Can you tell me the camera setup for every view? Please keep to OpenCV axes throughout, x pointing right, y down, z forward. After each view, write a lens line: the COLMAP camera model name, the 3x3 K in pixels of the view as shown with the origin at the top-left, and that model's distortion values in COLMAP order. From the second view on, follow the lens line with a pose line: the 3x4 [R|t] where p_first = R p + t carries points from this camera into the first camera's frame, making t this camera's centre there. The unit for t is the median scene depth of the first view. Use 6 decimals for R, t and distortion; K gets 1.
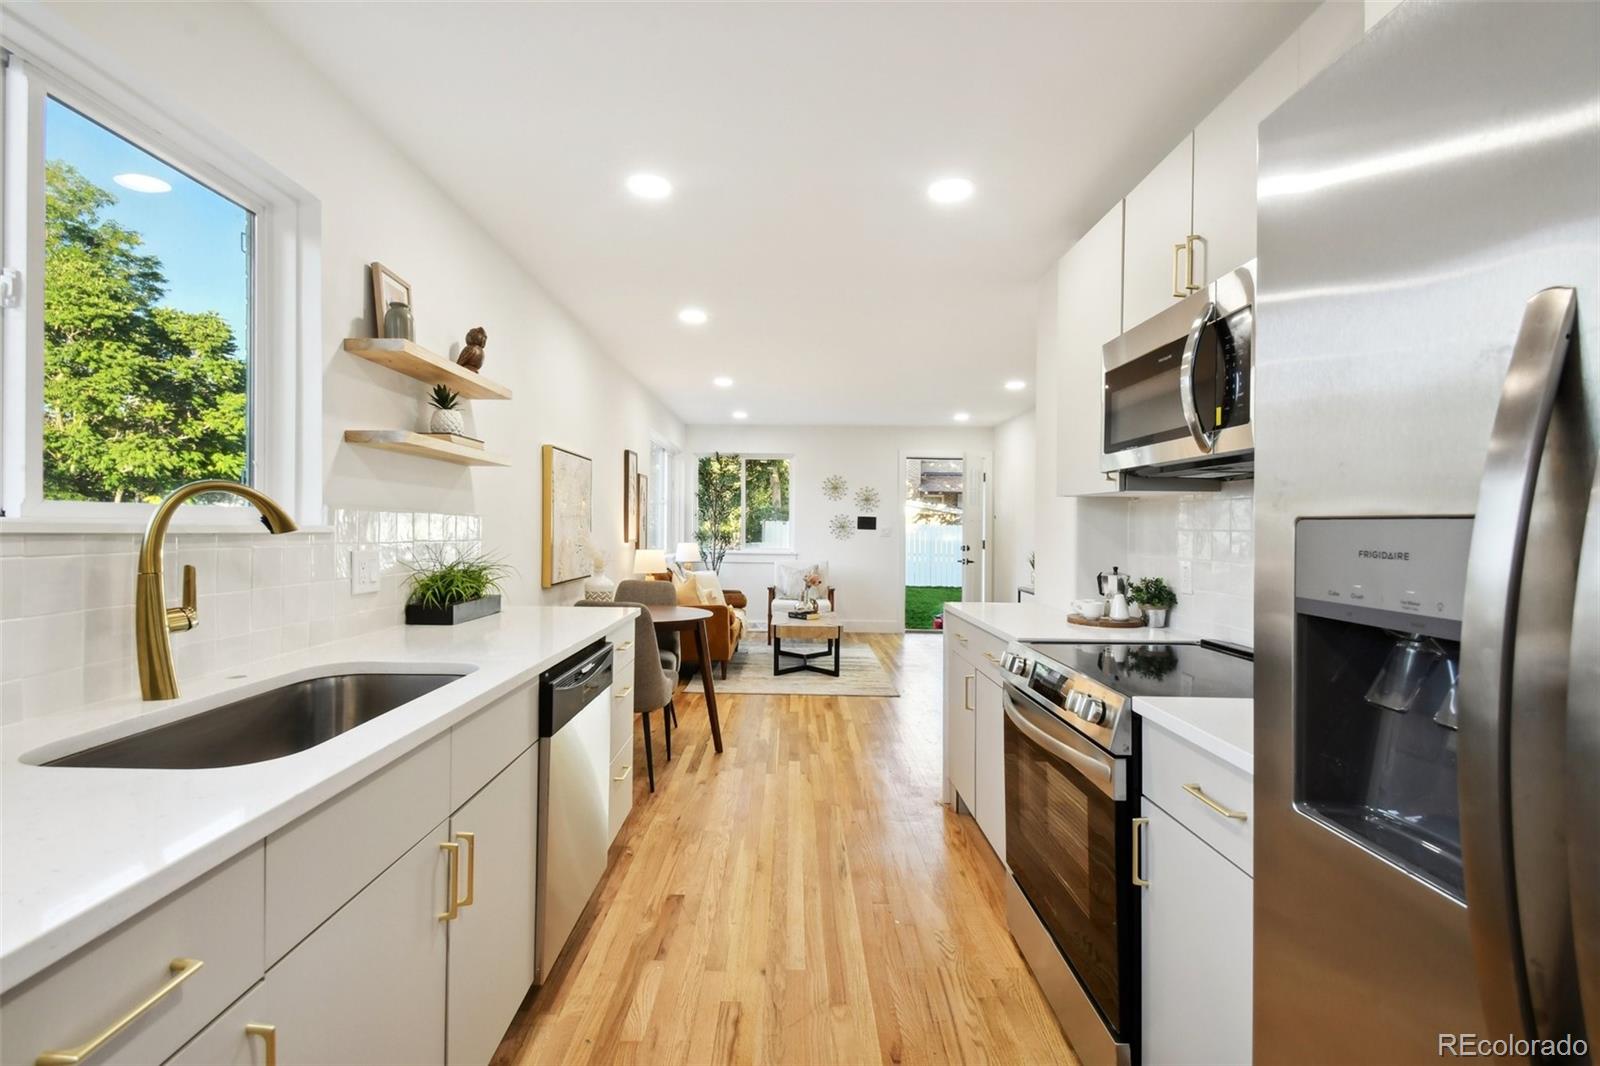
lens RADIAL K [[700.5, 0, 780.3], [0, 700.5, 501.8], [0, 0, 1]] dist [0.017023, -0.003816]
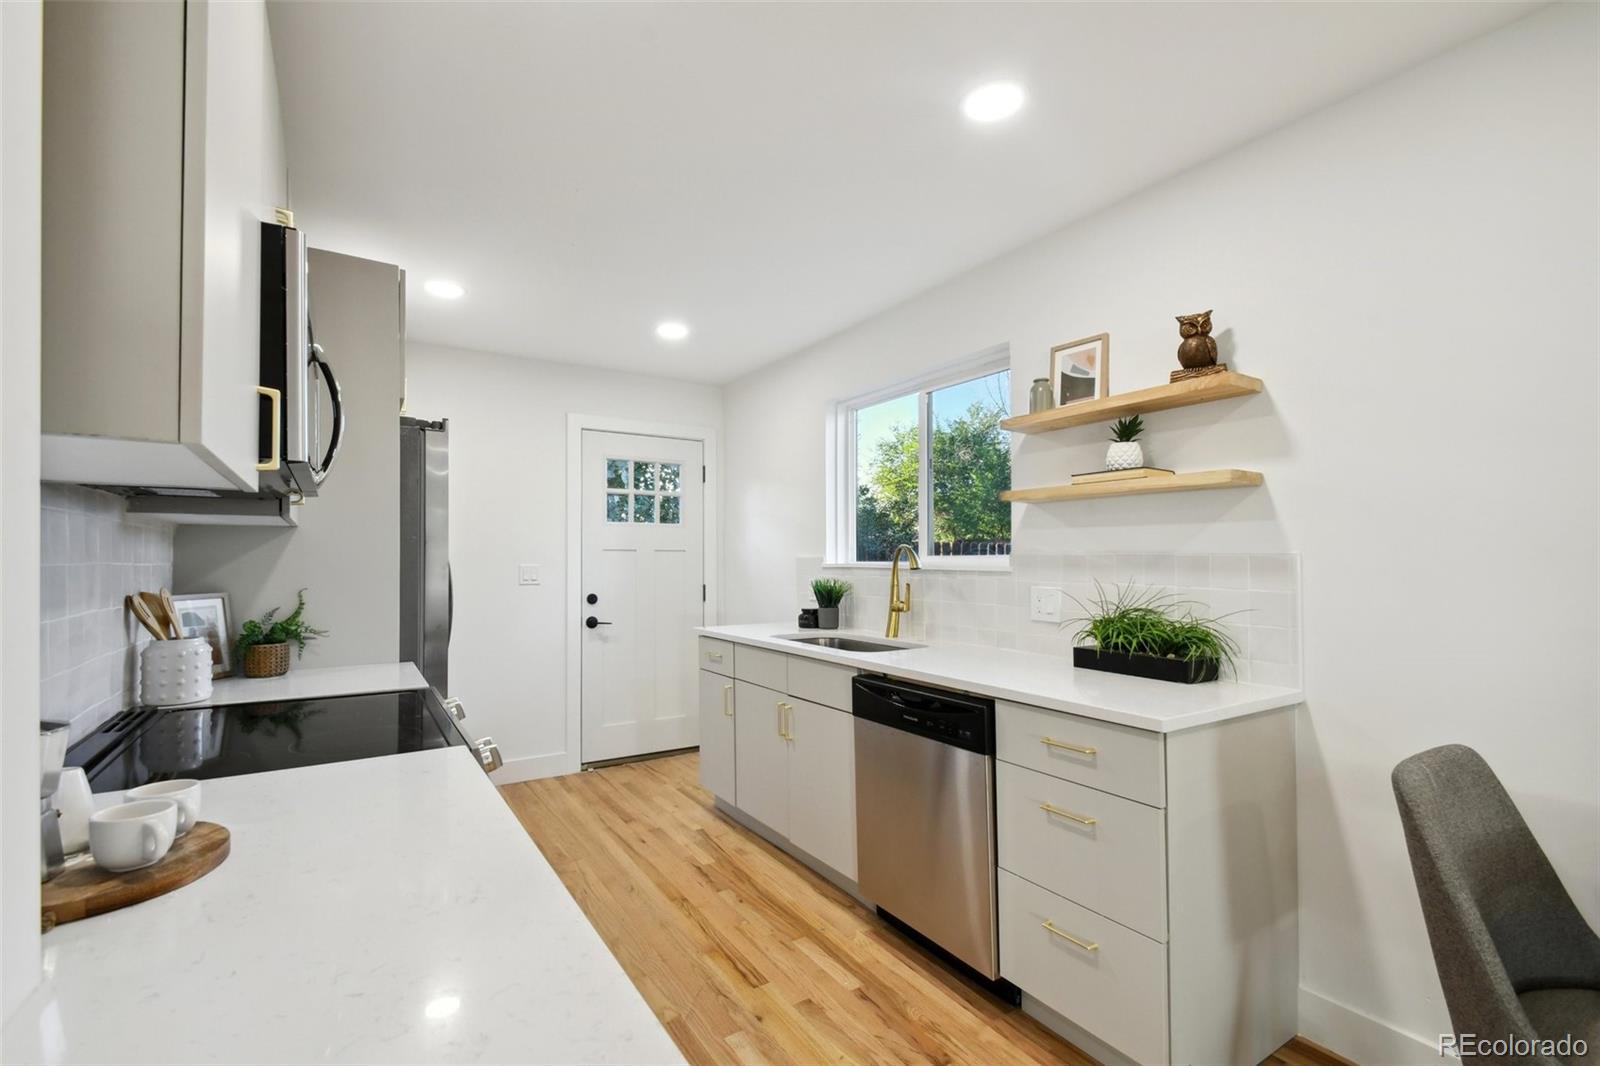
lens RADIAL K [[700.5, 0, 784.6], [0, 700.5, 562.2], [0, 0, 1]] dist [0.017023, -0.003816]
pose [[-0.837175, -0.011718, -0.546810, 0.364781], [0.007400, 0.999436, -0.032748, 0.046413], [0.546885, -0.031462, -0.836616, 1.379115]]
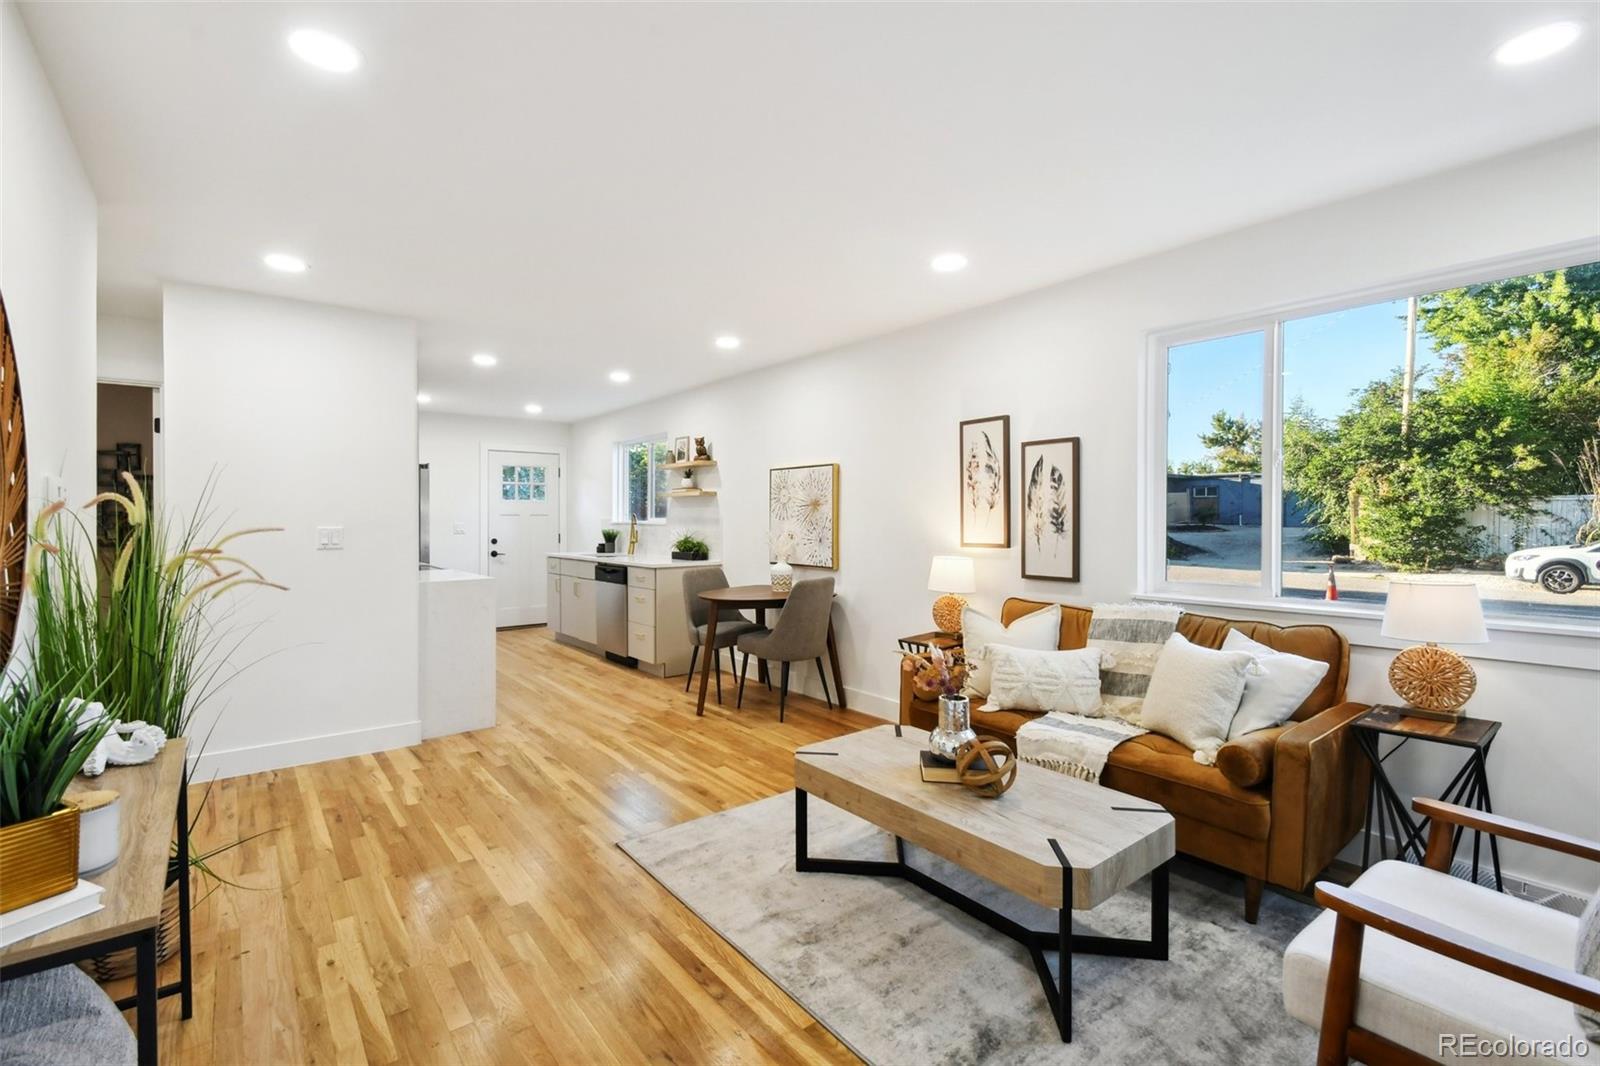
lens RADIAL K [[700.5, 0, 789.4], [0, 700.5, 520.4], [0, 0, 1]] dist [0.017023, -0.003816]
pose [[-0.770442, -0.010439, -0.637425, 0.784688], [0.014105, 0.999342, -0.033414, 0.101264], [0.637355, -0.034734, -0.769787, 2.863100]]
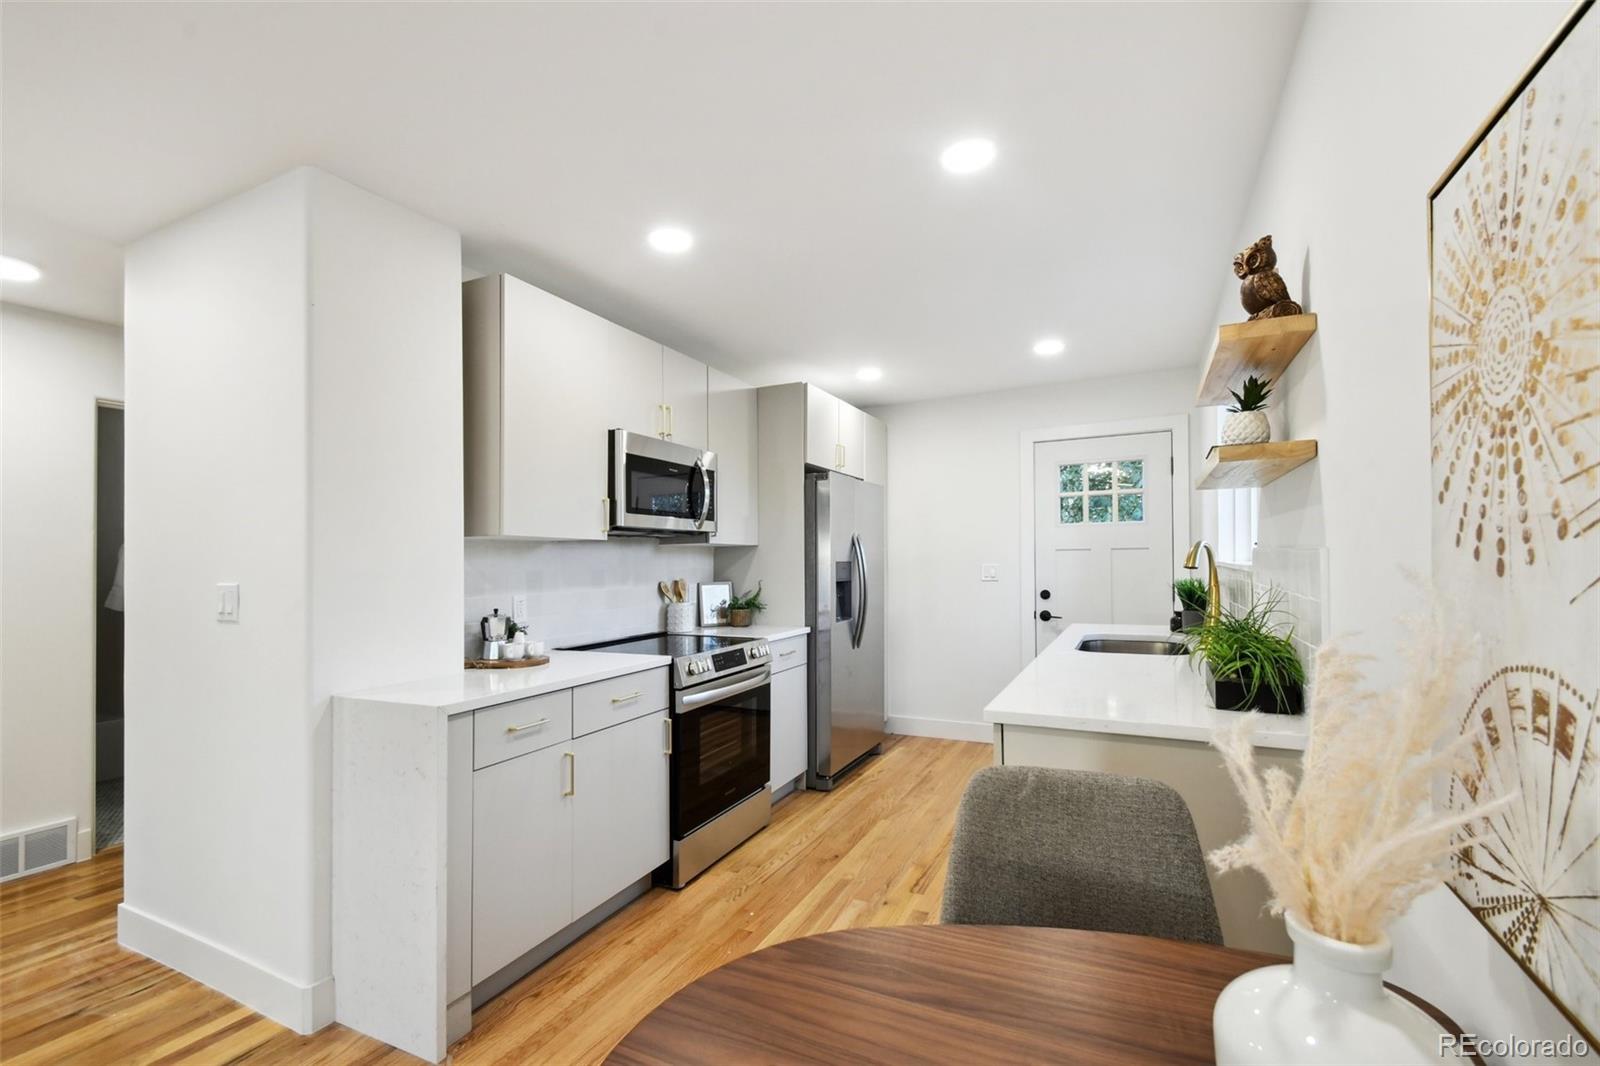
lens RADIAL K [[700.5, 0, 799.3], [0, 700.5, 554.4], [0, 0, 1]] dist [0.017023, -0.003816]
pose [[-0.903981, 0.004726, 0.427546, -0.323292], [-0.011826, 0.999280, -0.036050, 0.044778], [-0.427408, -0.037645, -0.903275, 1.657887]]
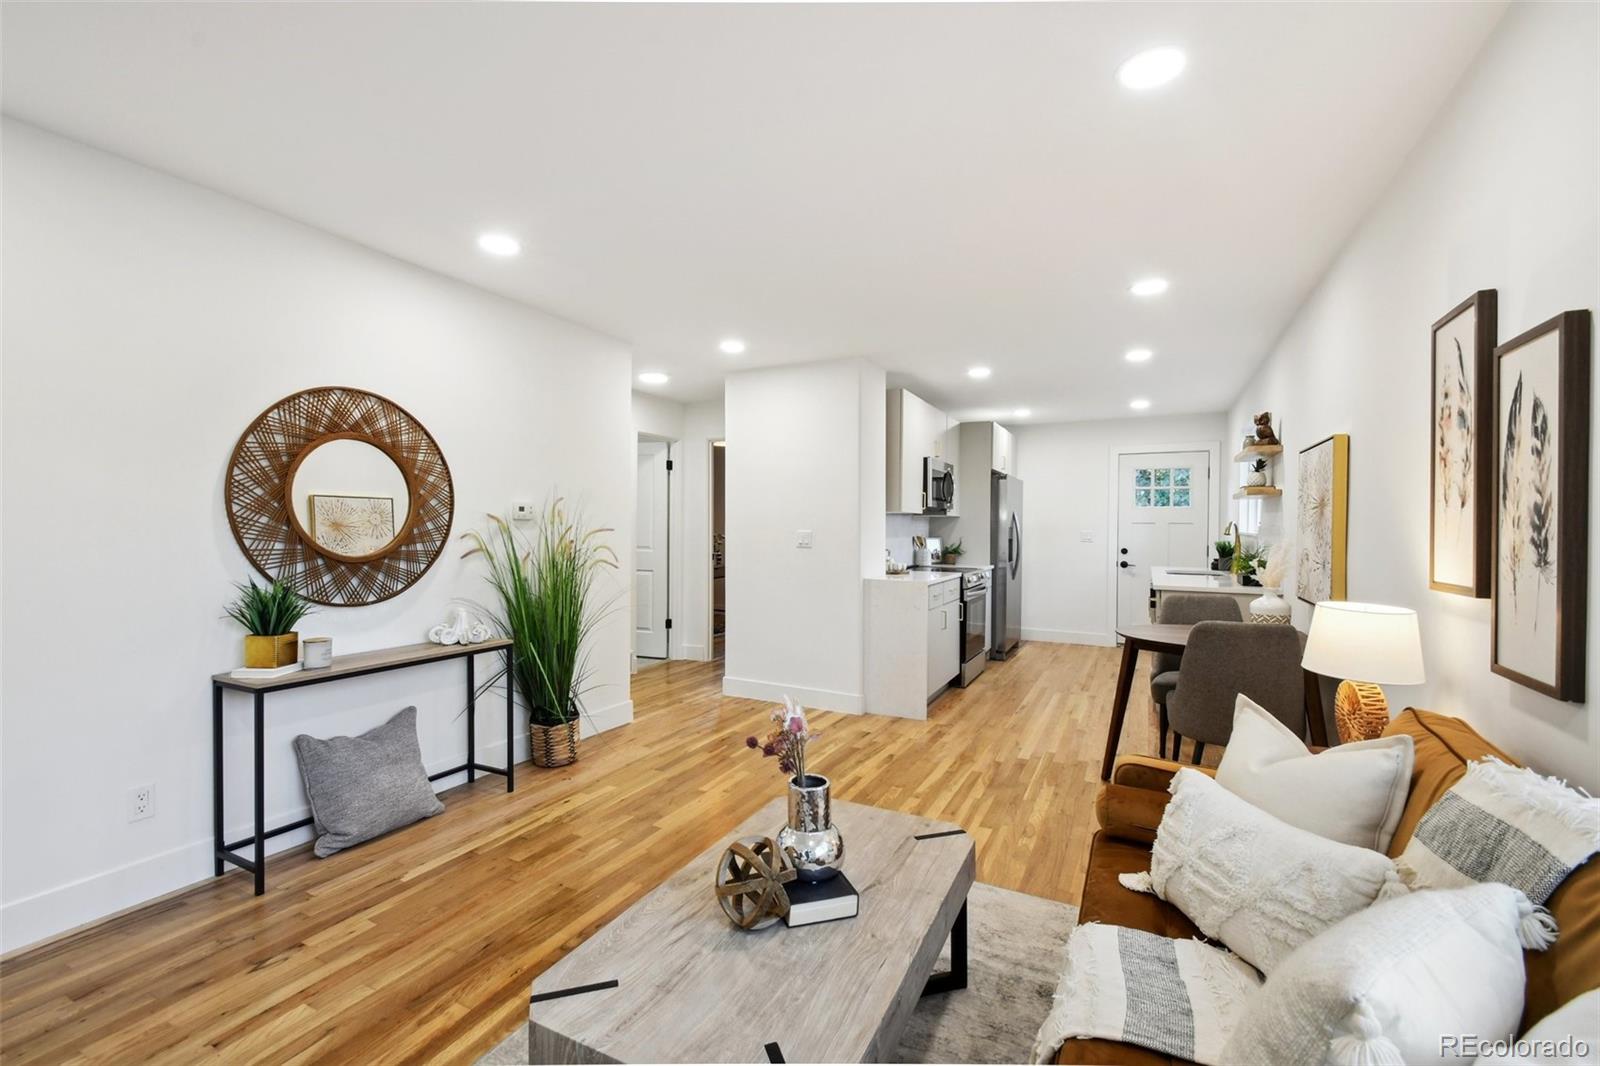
lens RADIAL K [[700.5, 0, 784.1], [0, 700.5, 525.3], [0, 0, 1]] dist [0.017023, -0.003816]
pose [[-0.894894, -0.019753, 0.445841, -0.164264], [-0.034765, 0.999070, -0.025516, 0.089777], [-0.444922, -0.038334, -0.894748, 2.877202]]
